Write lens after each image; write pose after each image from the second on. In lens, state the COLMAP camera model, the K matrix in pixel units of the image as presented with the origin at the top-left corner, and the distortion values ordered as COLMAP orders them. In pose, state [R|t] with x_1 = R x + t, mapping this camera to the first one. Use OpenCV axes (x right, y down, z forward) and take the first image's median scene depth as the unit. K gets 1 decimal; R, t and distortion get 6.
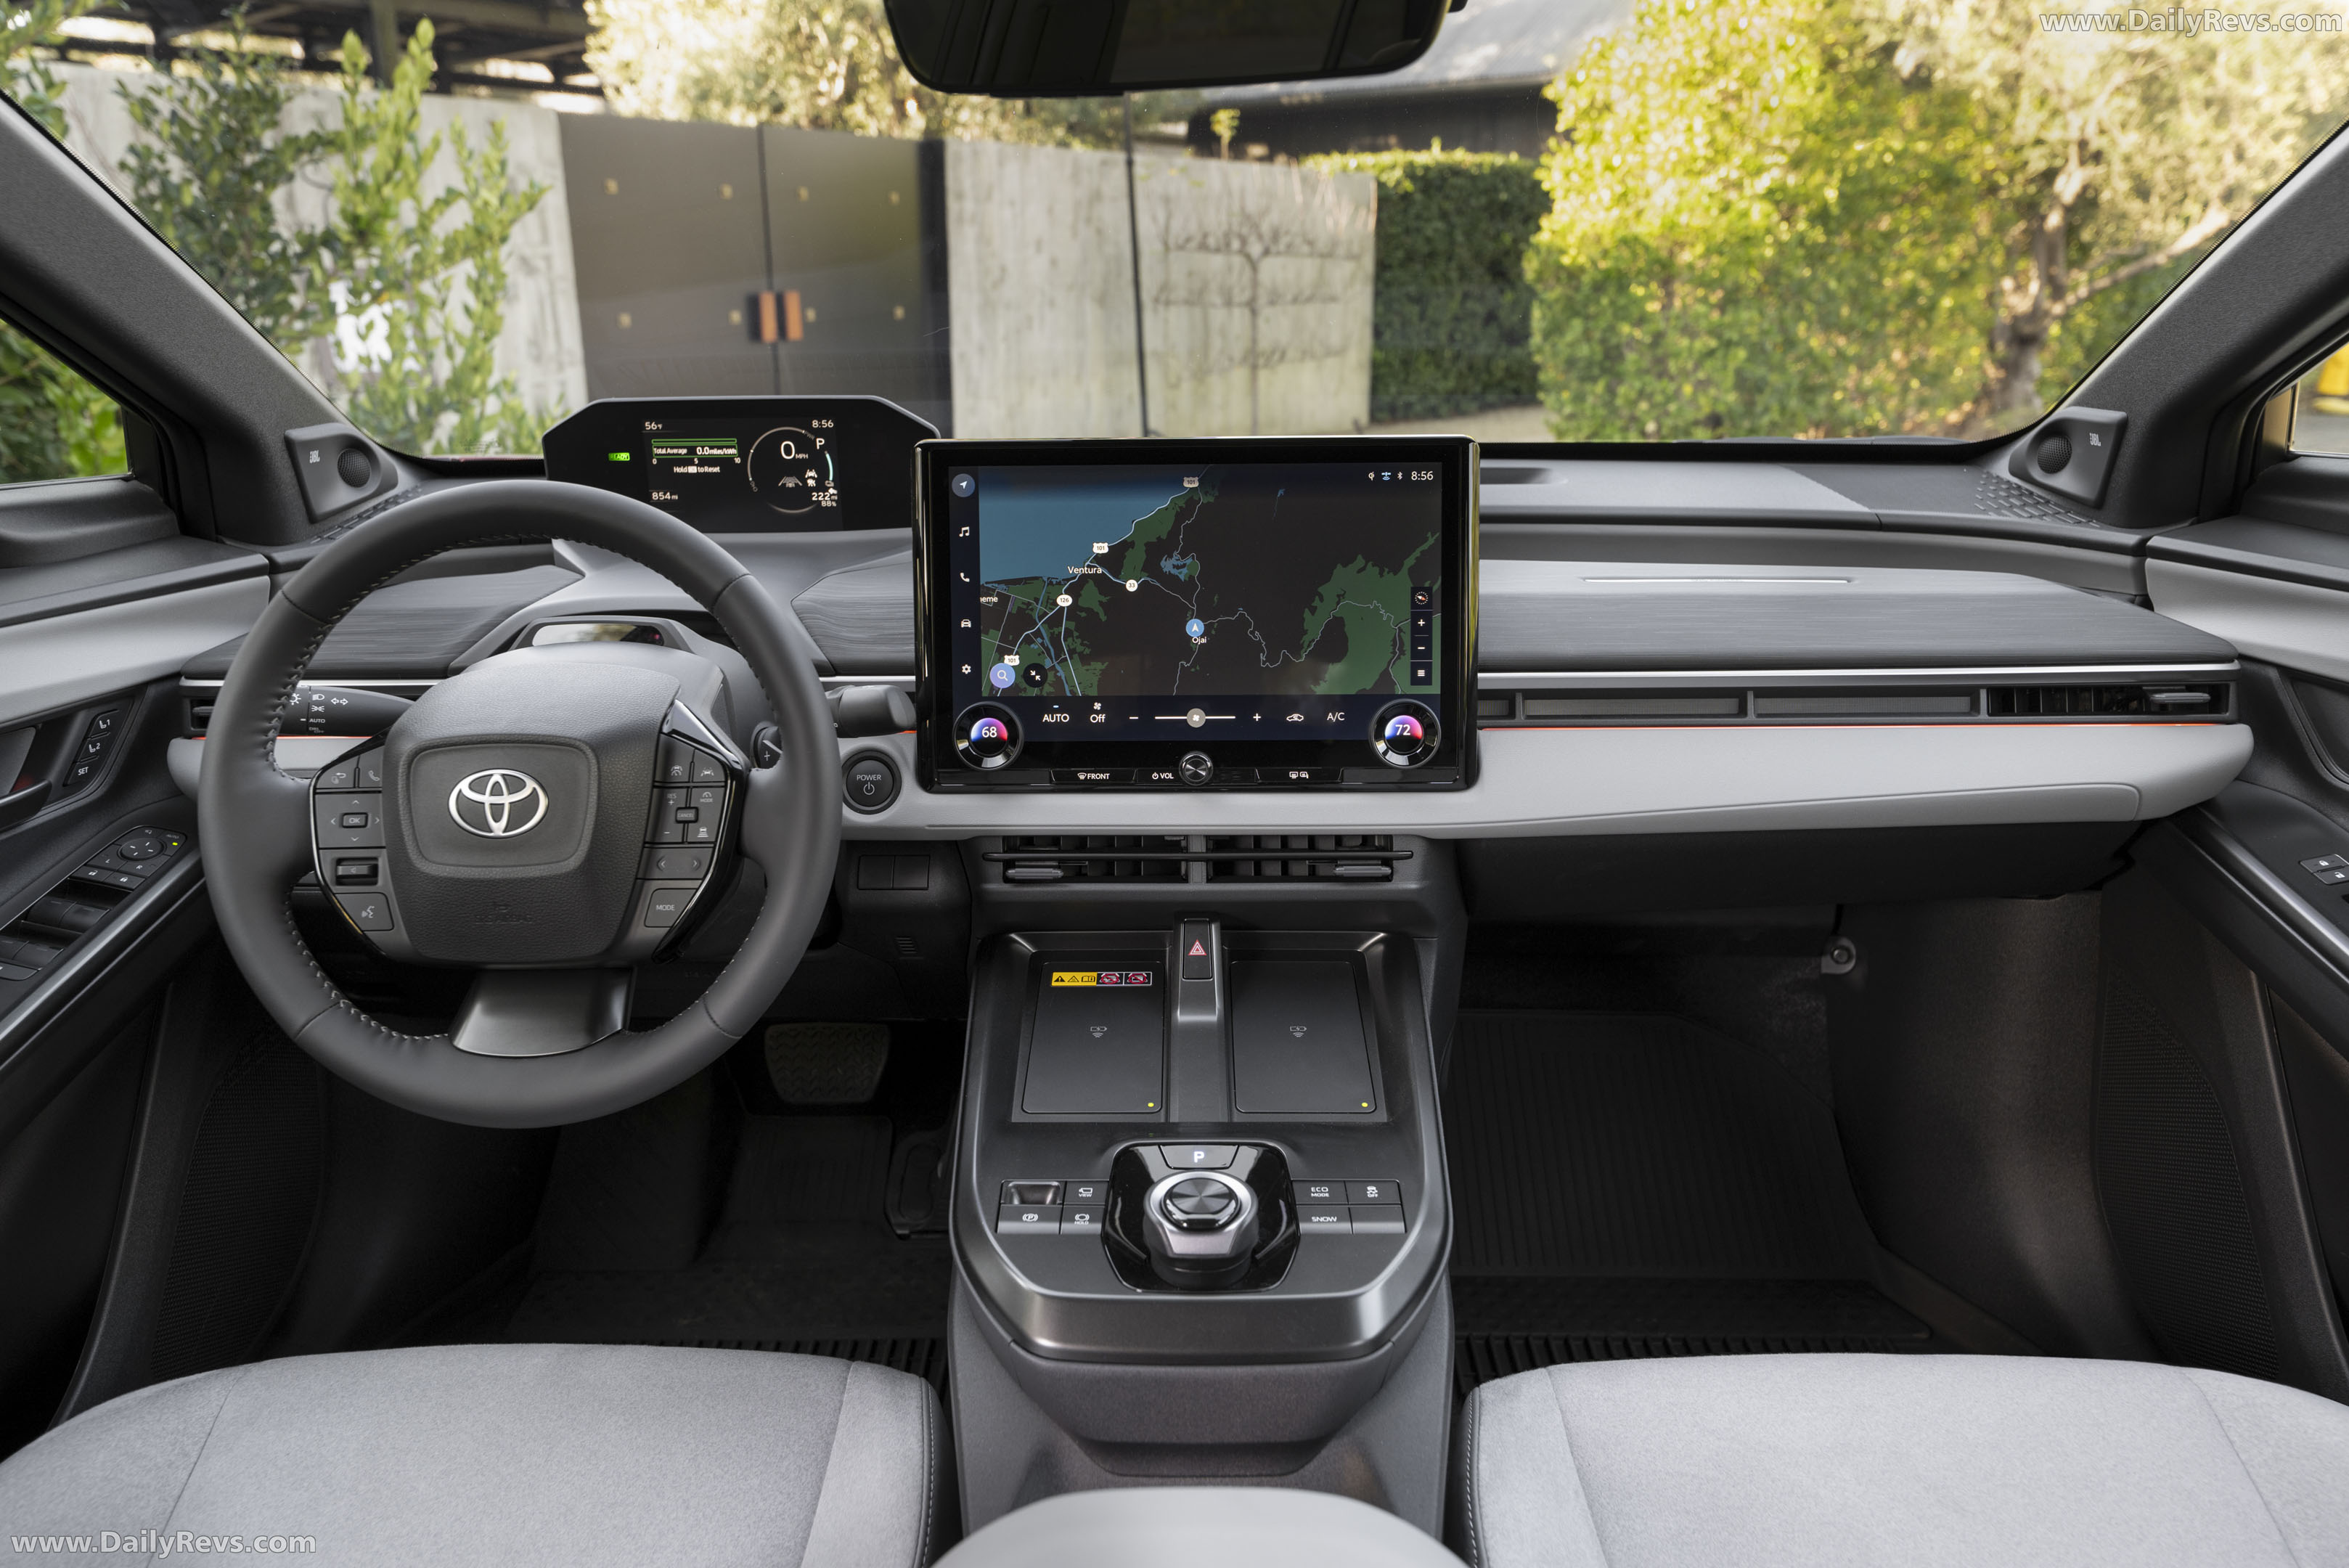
lens RADIAL K [[1471.1, 0, 1177.9], [0, 1471.1, 758.9], [0, 0, 1]] dist [-0.001806, 0.000519]
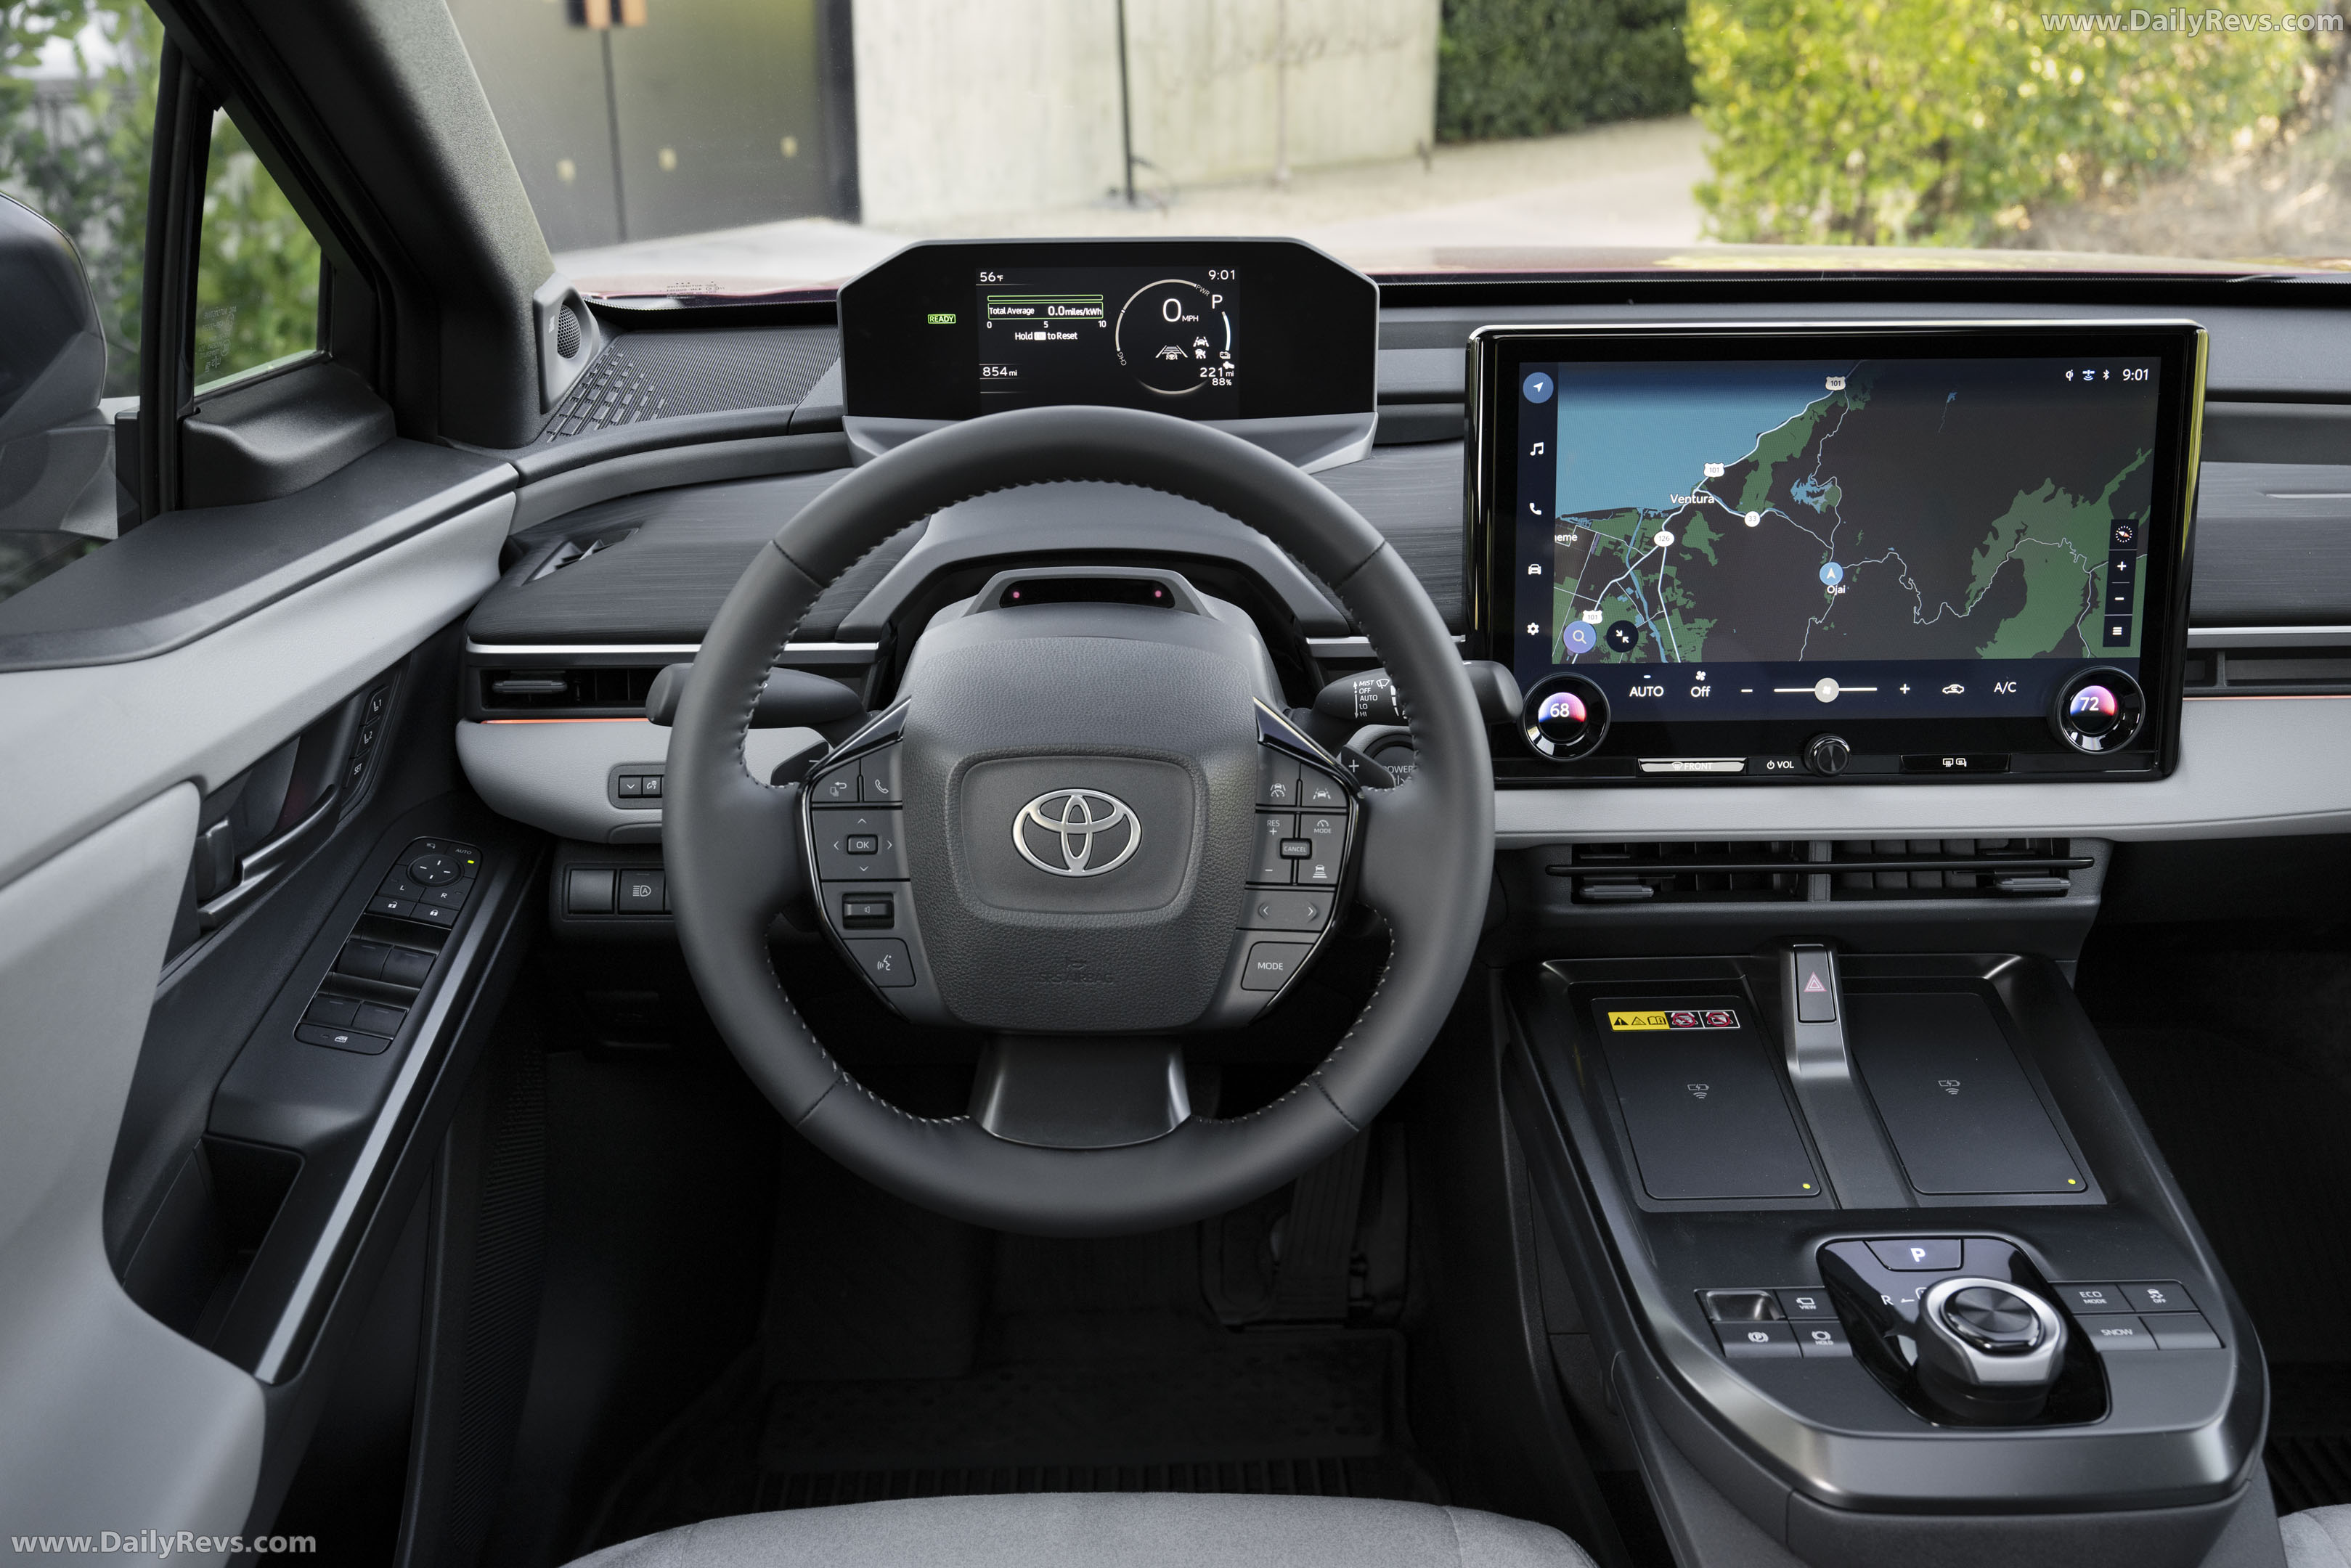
lens RADIAL K [[2070.6, 0, 1172.0], [0, 2070.6, 800.7], [0, 0, 1]] dist [0.000682, 0.001990]
pose [[0.999205, -0.009334, 0.038772, -0.372734], [0.005782, 0.995857, 0.090750, -0.070421], [-0.039458, -0.090454, 0.995119, -0.076048]]
